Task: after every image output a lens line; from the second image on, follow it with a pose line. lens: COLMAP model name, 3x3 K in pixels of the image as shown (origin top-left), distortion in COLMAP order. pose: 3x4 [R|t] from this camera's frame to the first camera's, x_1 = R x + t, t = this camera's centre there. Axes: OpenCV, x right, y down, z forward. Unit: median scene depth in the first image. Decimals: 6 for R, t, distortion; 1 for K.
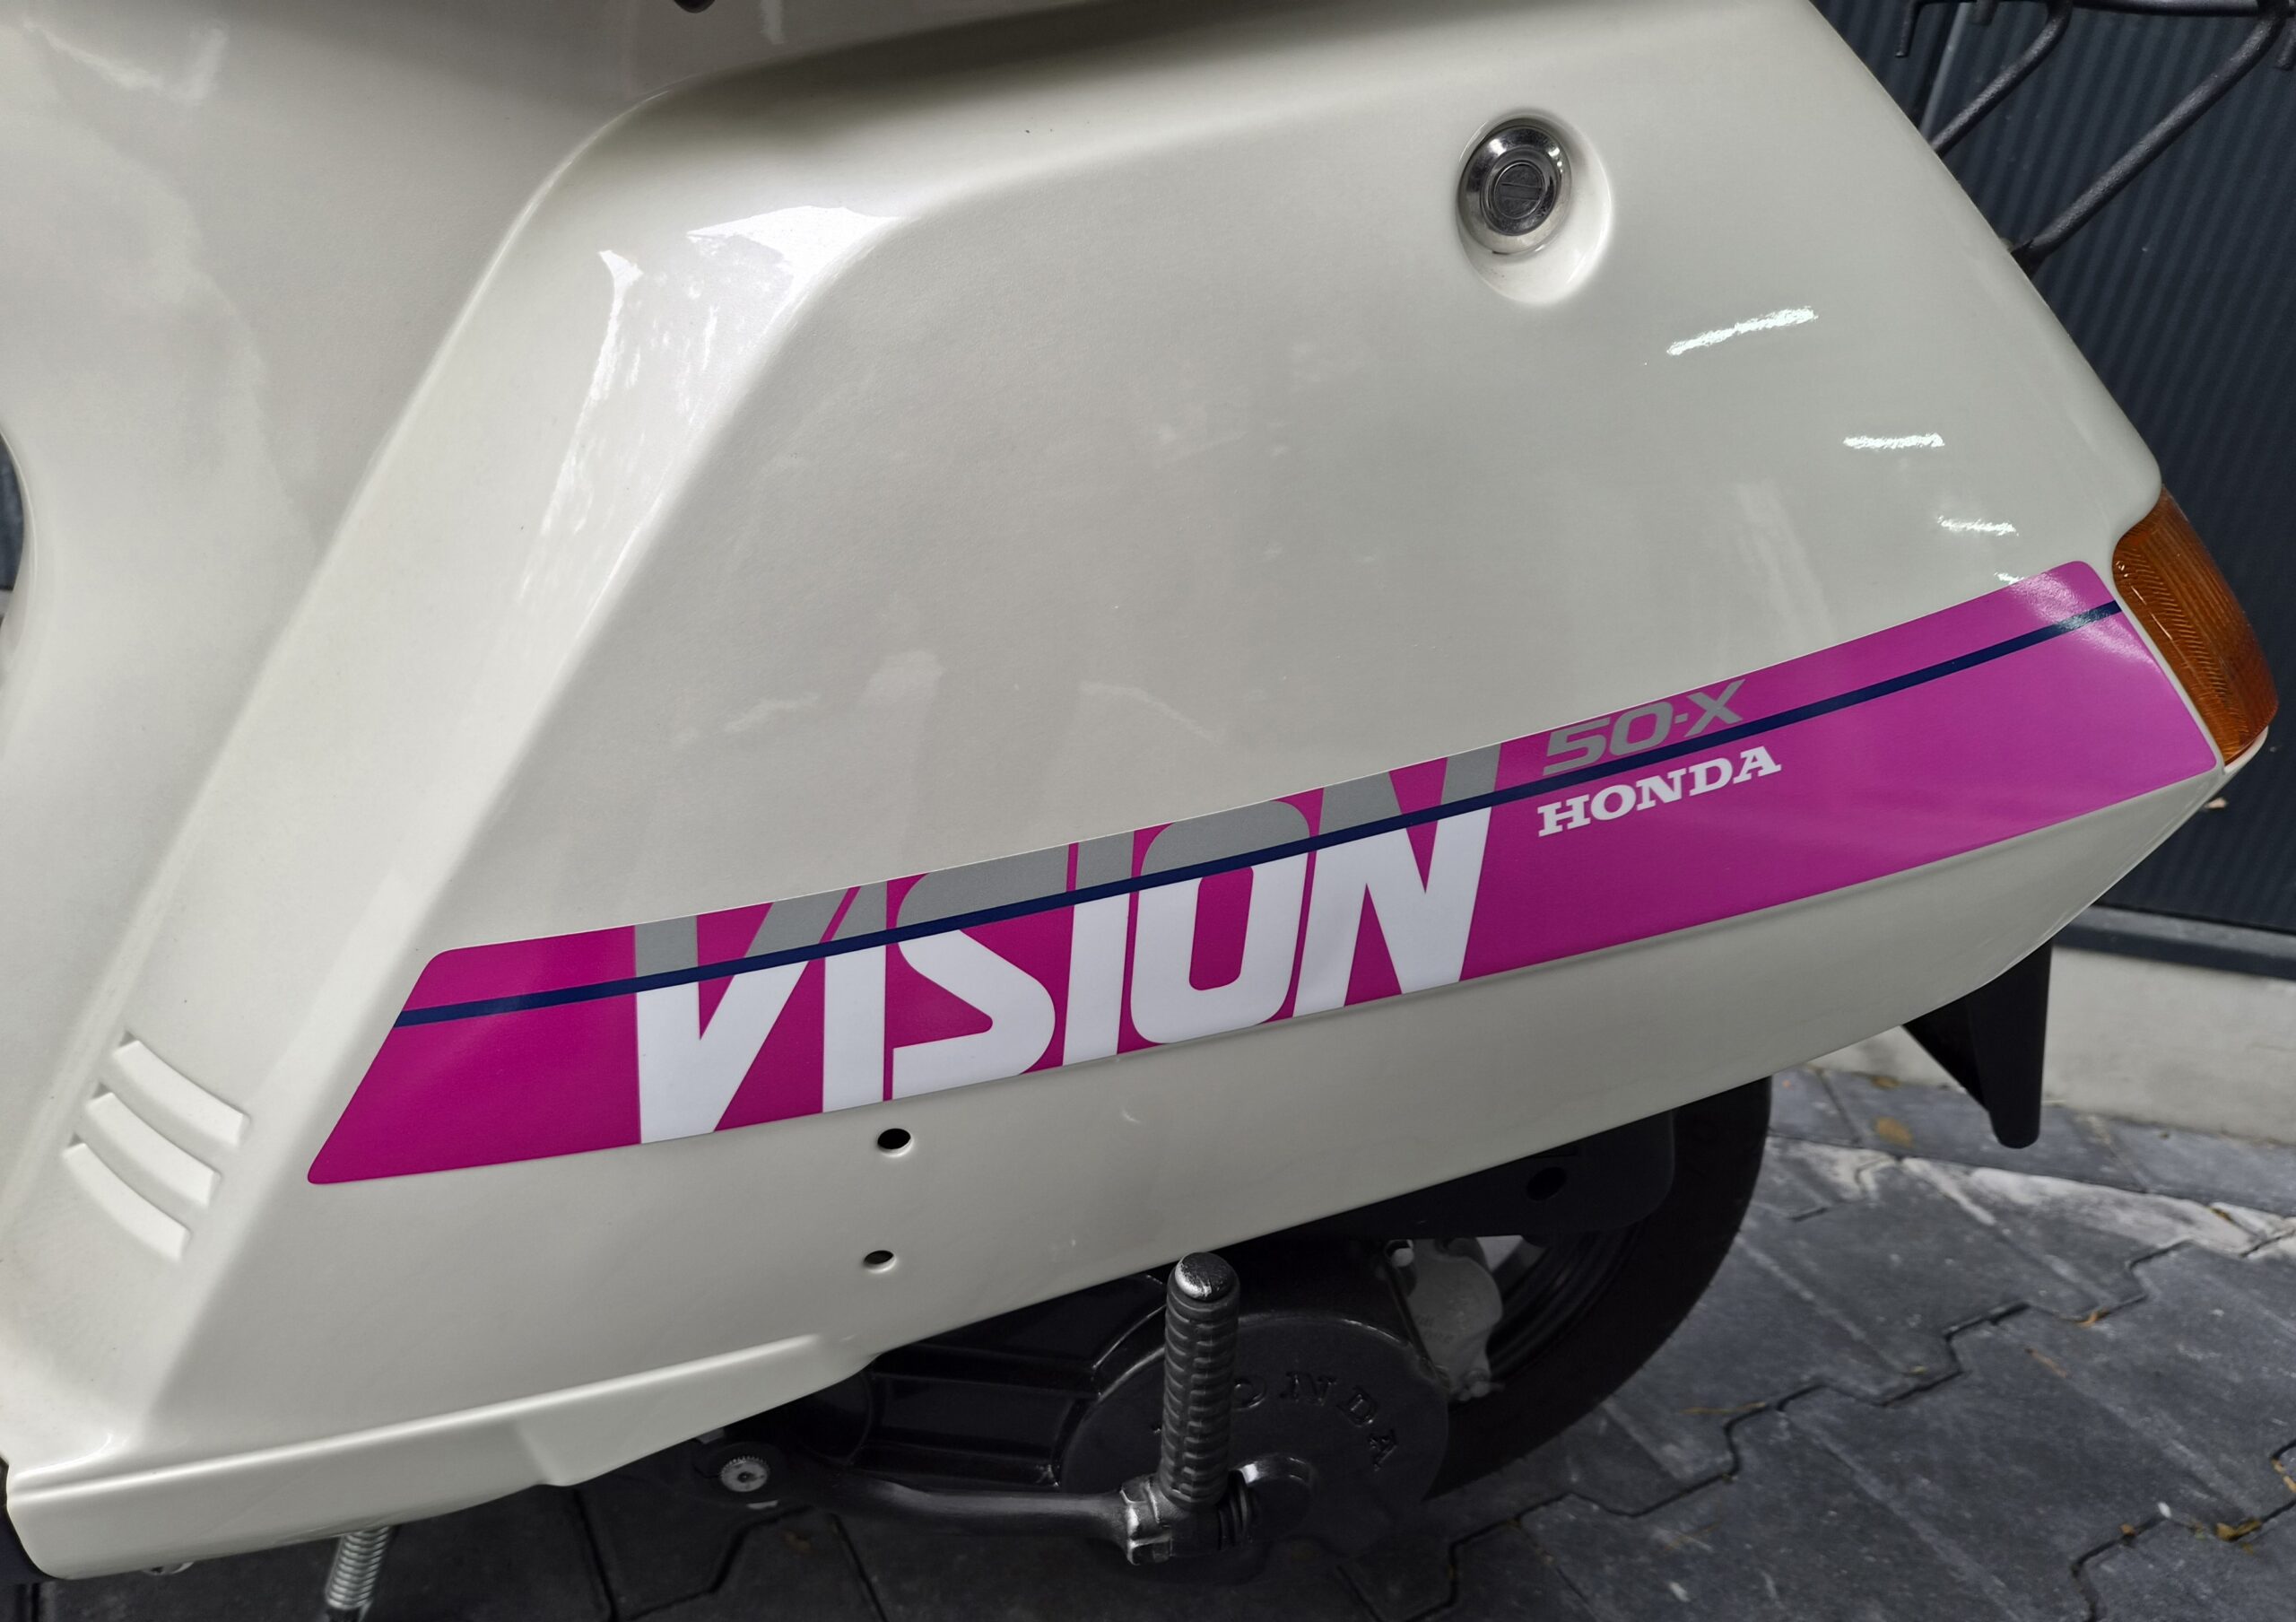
lens RADIAL K [[1589.9, 0, 1148.9], [0, 1589.9, 870.1], [0, 0, 1]] dist [0.055113, -0.057161]
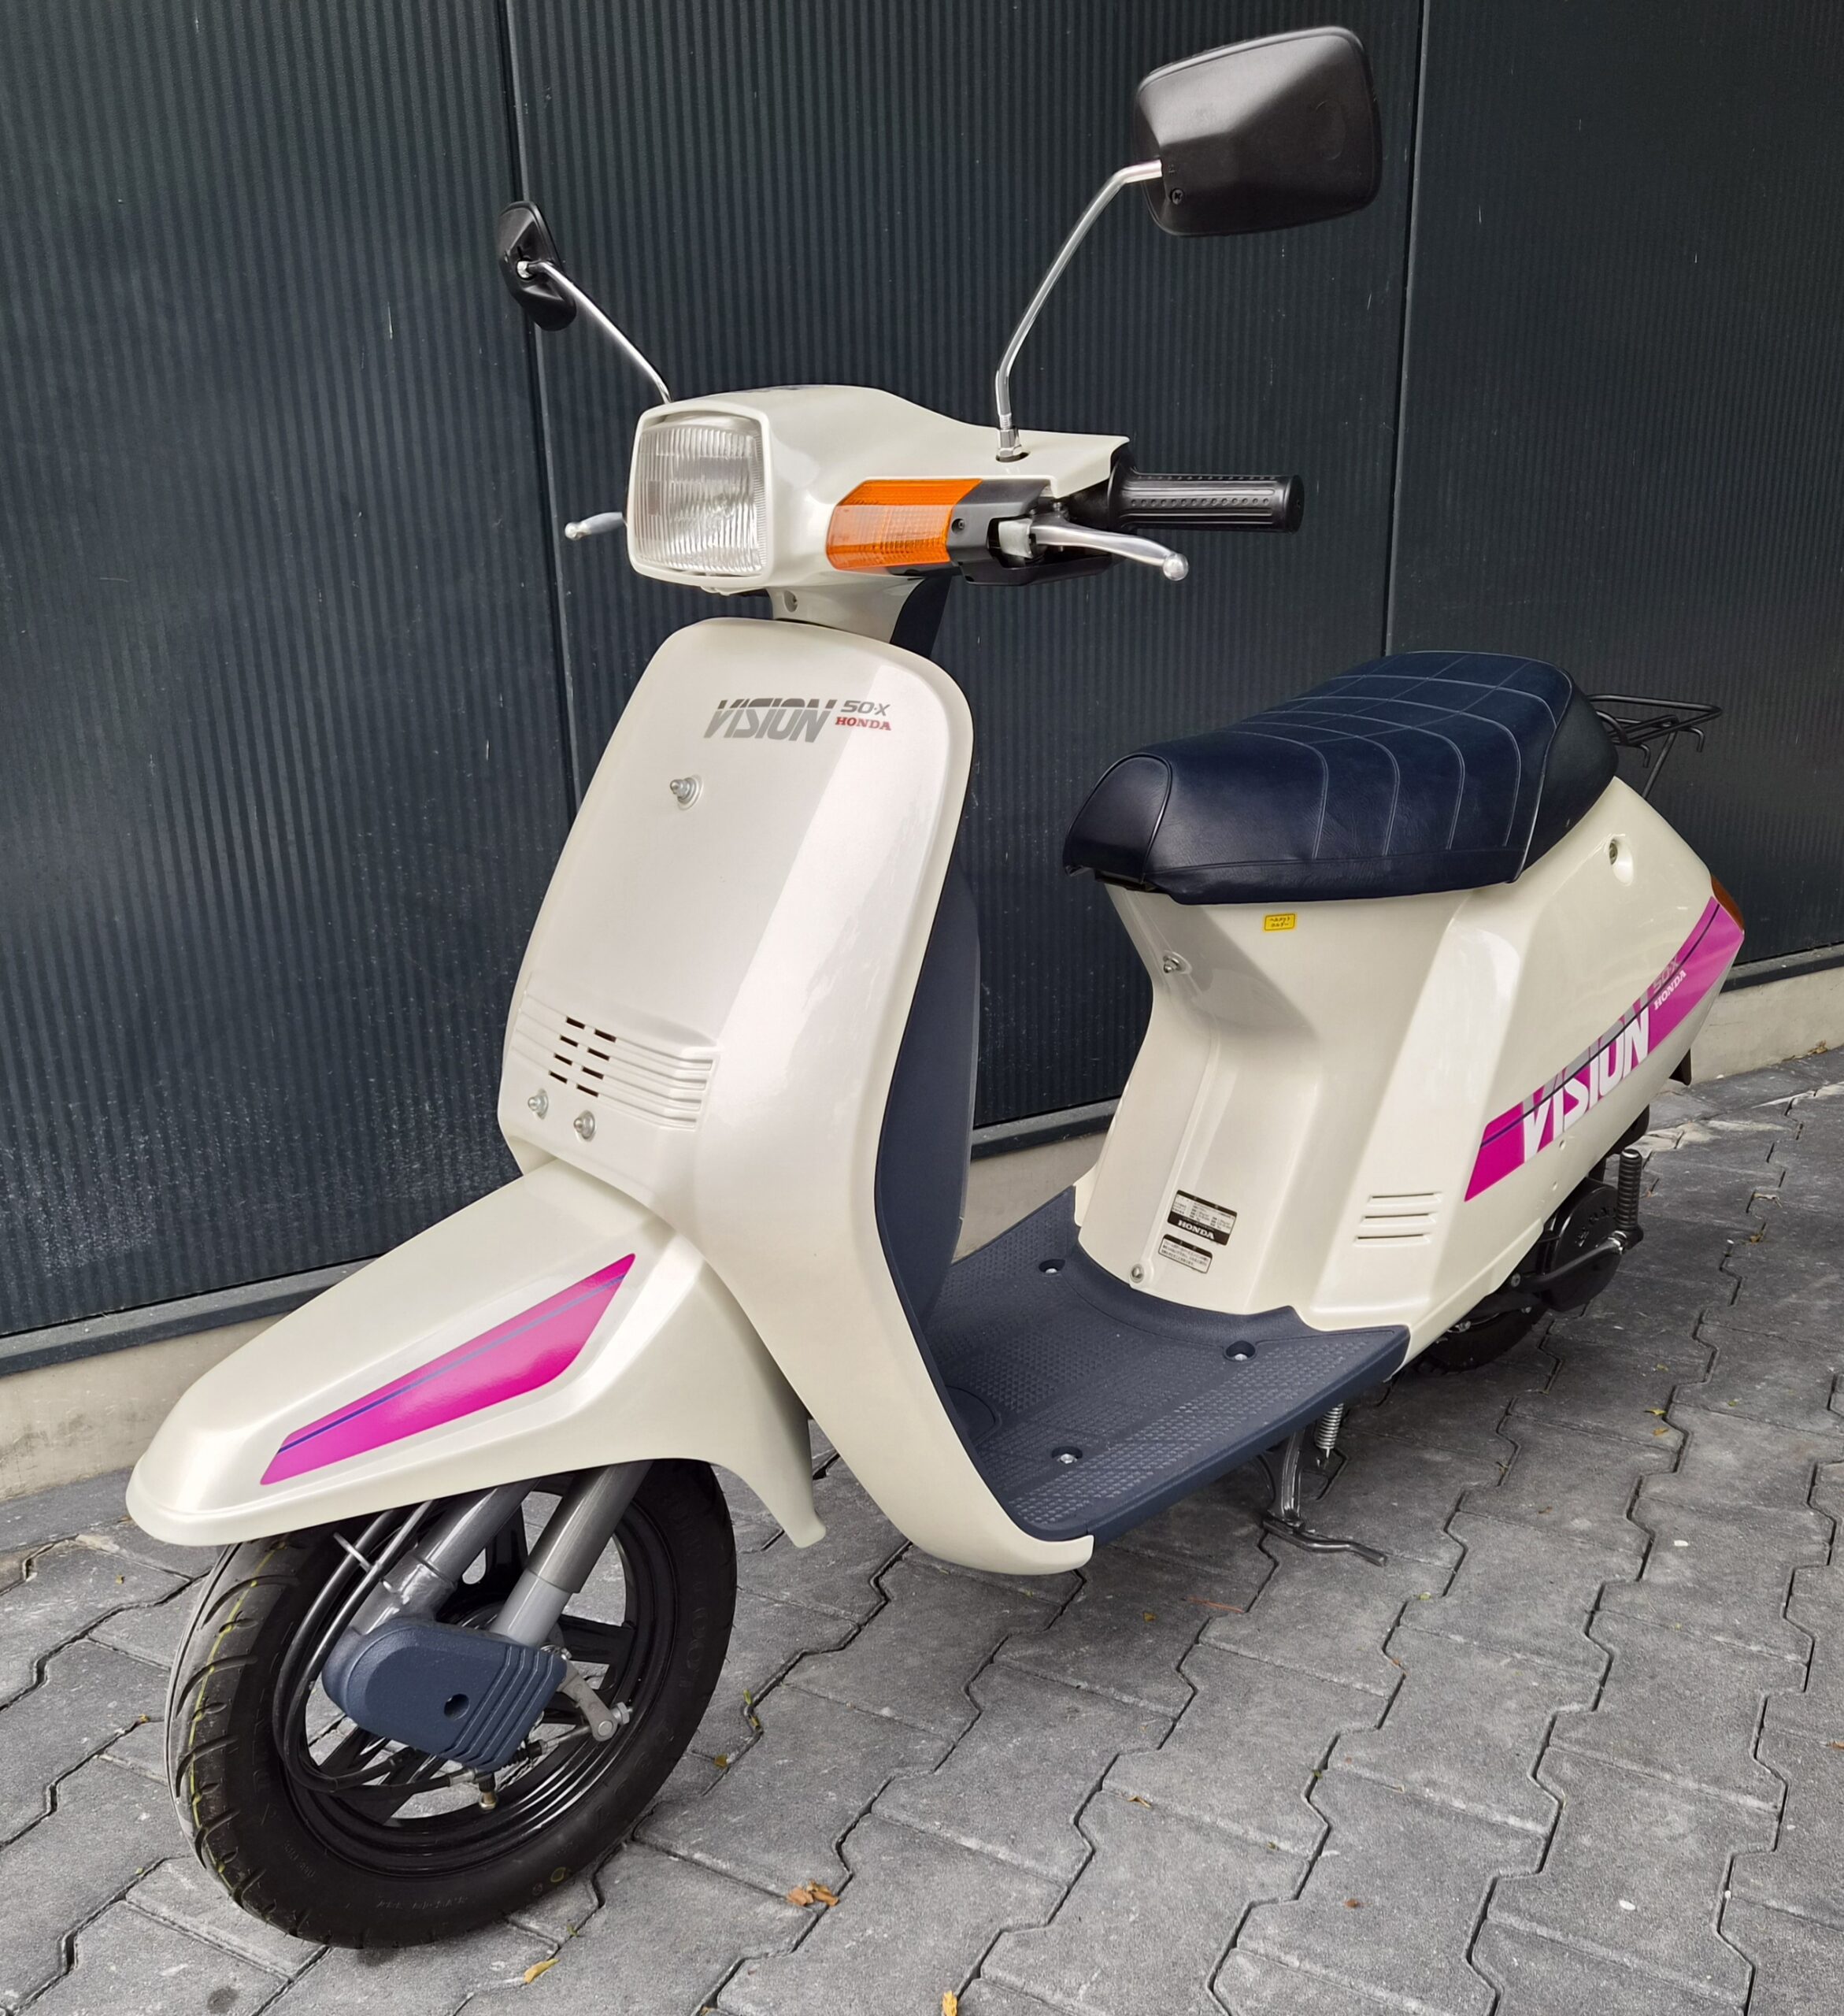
lens RADIAL K [[1917.5, 0, 933.3], [0, 1917.5, 1078.3], [0, 0, 1]] dist [0.057975, -0.034600]
pose [[0.850940, -0.319122, 0.417209, -3.104999], [0.353468, 0.935431, -0.005425, -0.442729], [-0.388538, 0.152086, 0.908795, -2.396990]]
